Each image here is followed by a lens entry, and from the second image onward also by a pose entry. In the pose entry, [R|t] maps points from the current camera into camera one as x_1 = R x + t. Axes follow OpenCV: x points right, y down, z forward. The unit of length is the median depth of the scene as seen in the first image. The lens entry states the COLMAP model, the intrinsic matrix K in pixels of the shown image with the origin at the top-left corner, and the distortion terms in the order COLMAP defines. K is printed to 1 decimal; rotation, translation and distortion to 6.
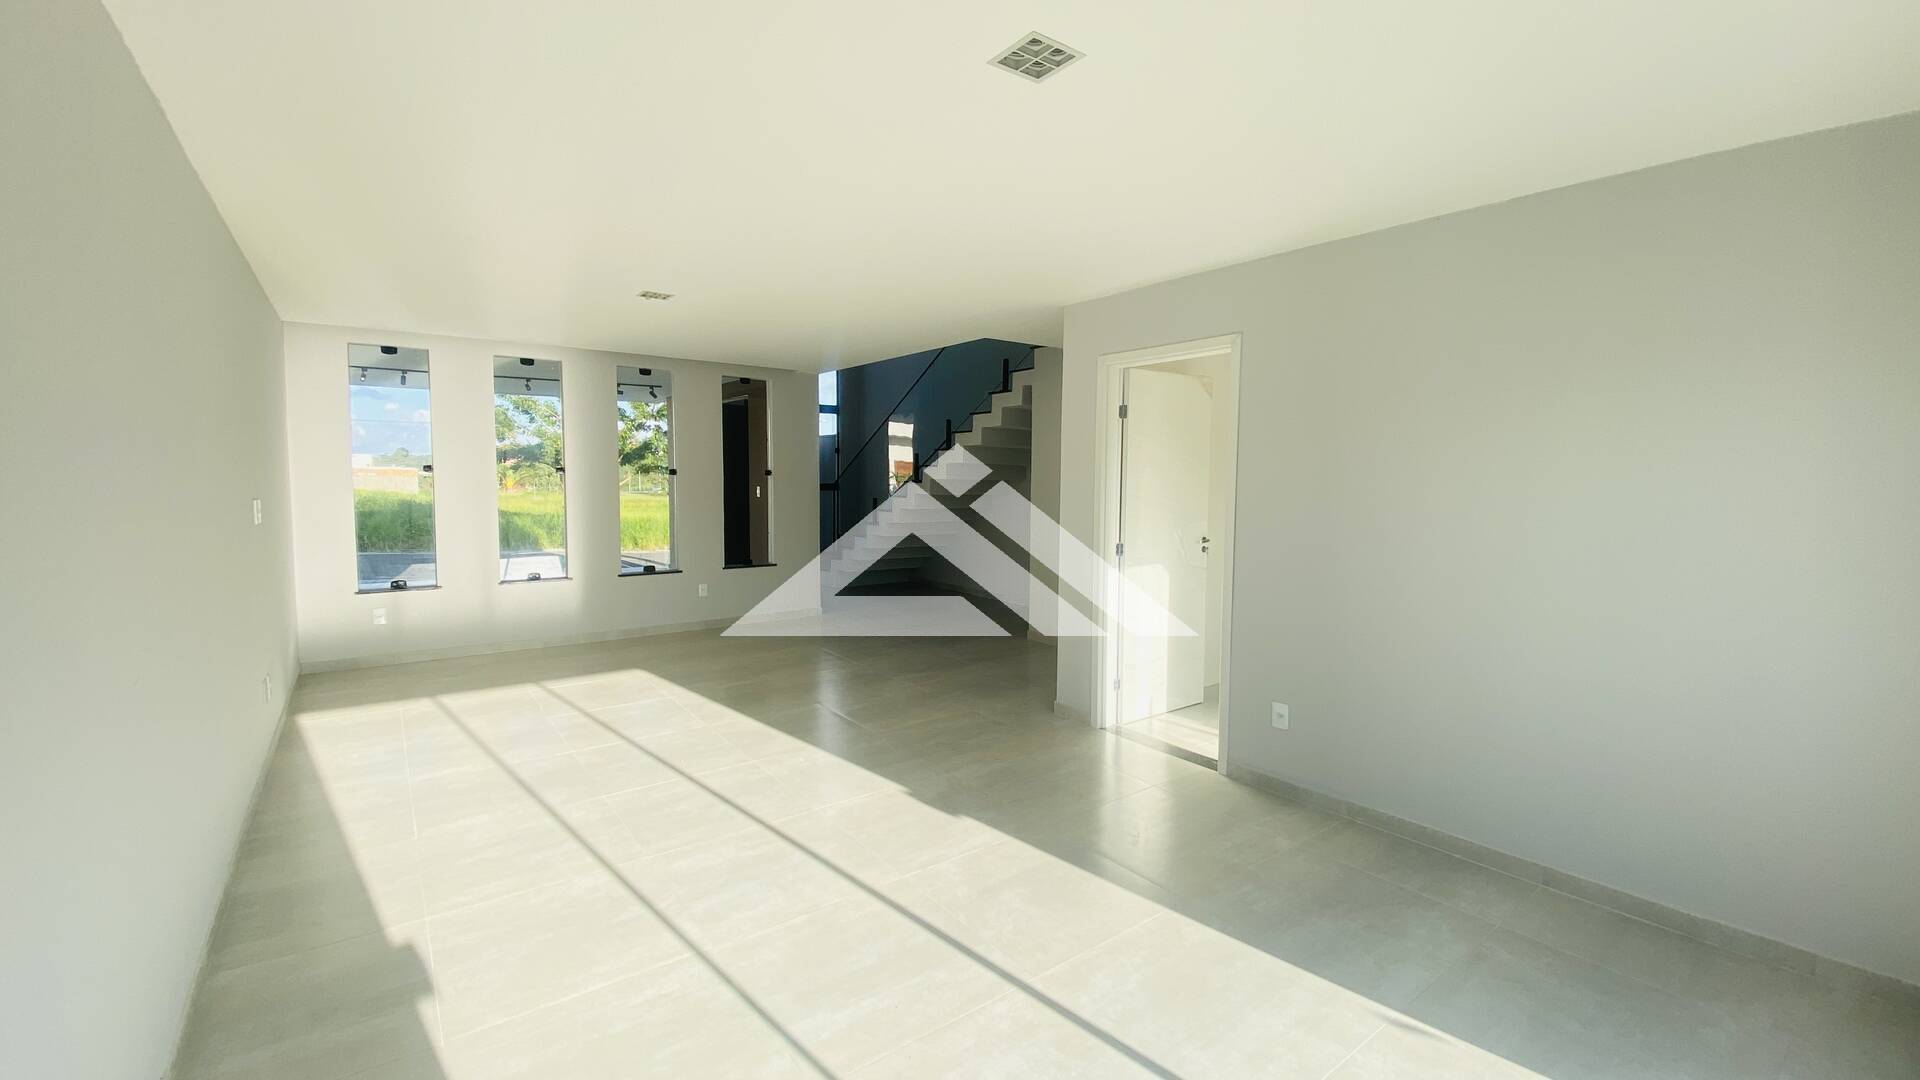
lens RADIAL K [[780.4, 0, 961.8], [0, 780.4, 534.1], [0, 0, 1]] dist [0.046106, -0.045174]
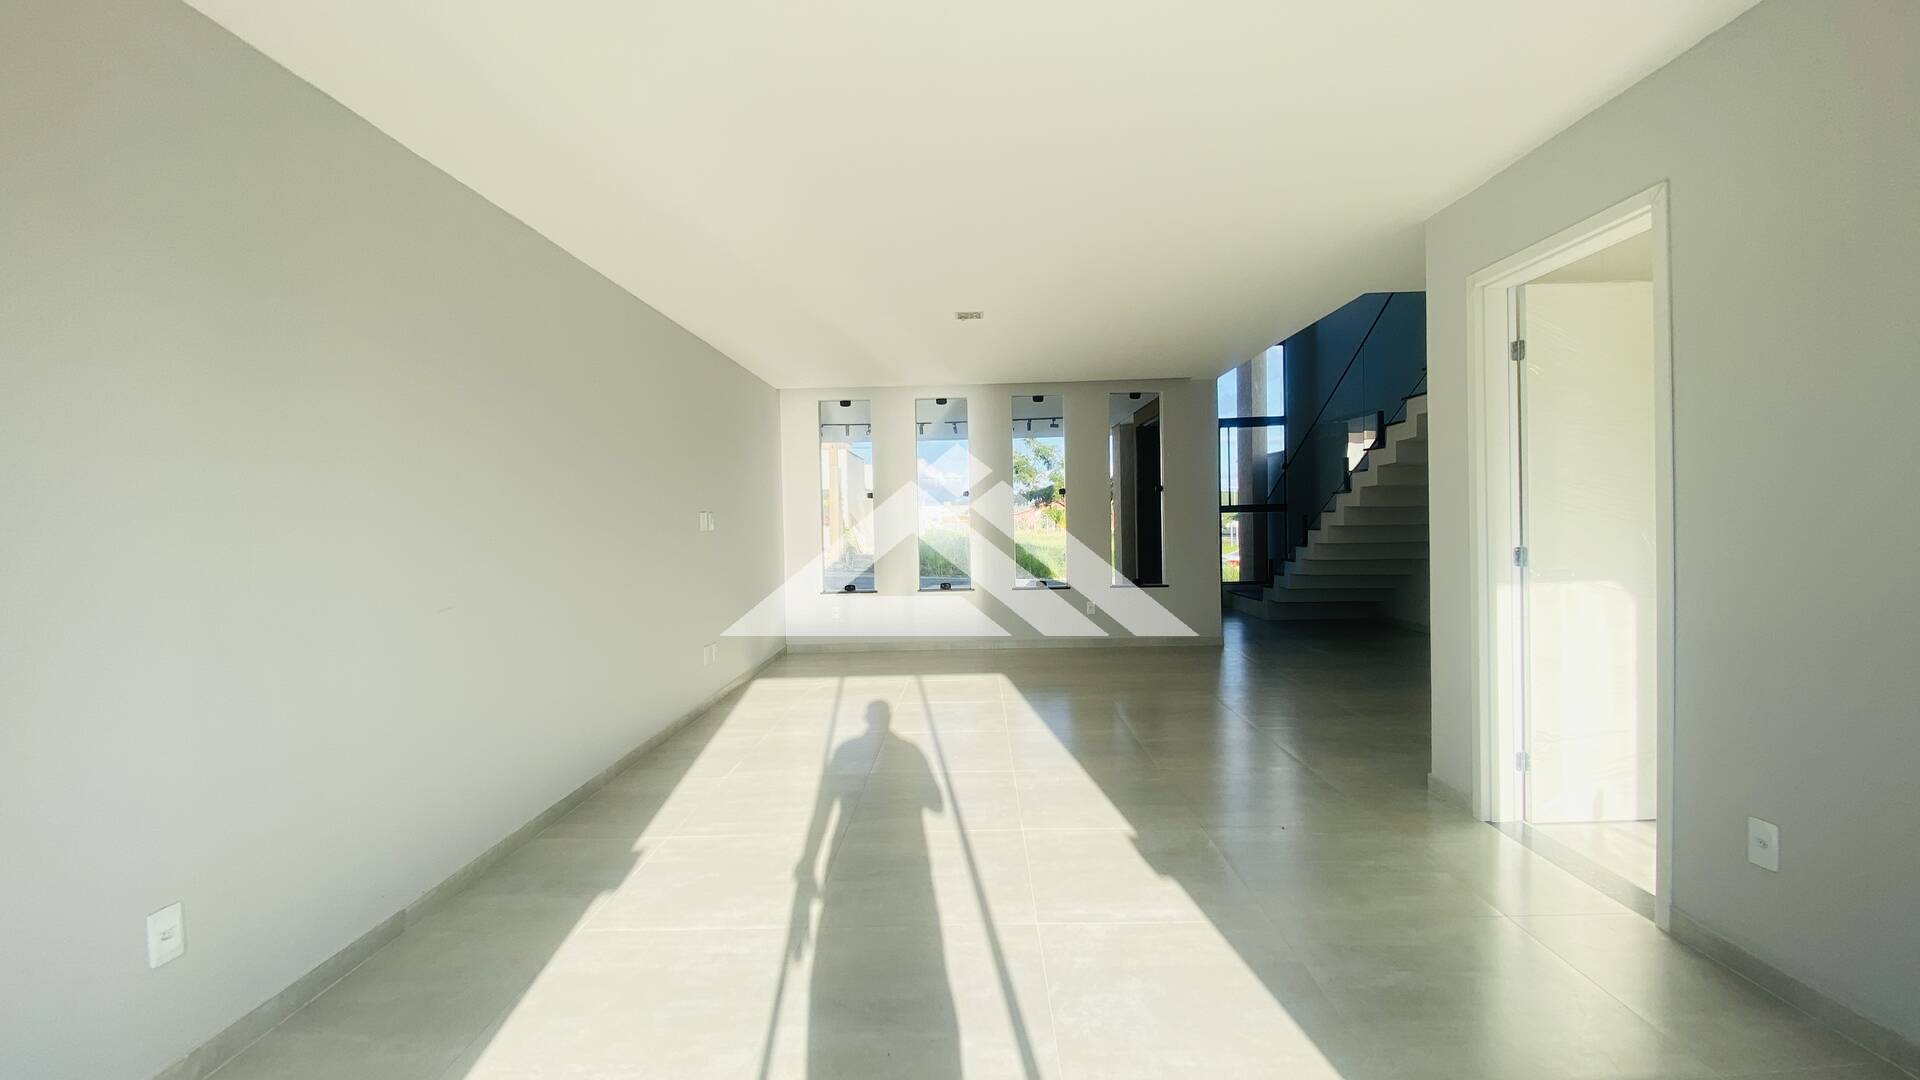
lens RADIAL K [[780.4, 0, 961.8], [0, 780.4, 534.1], [0, 0, 1]] dist [0.046106, -0.045174]
pose [[0.780120, -0.016091, -0.625422, 0.247083], [-0.017834, 0.998691, -0.047940, 0.040642], [0.625375, 0.048553, 0.778812, 0.175796]]
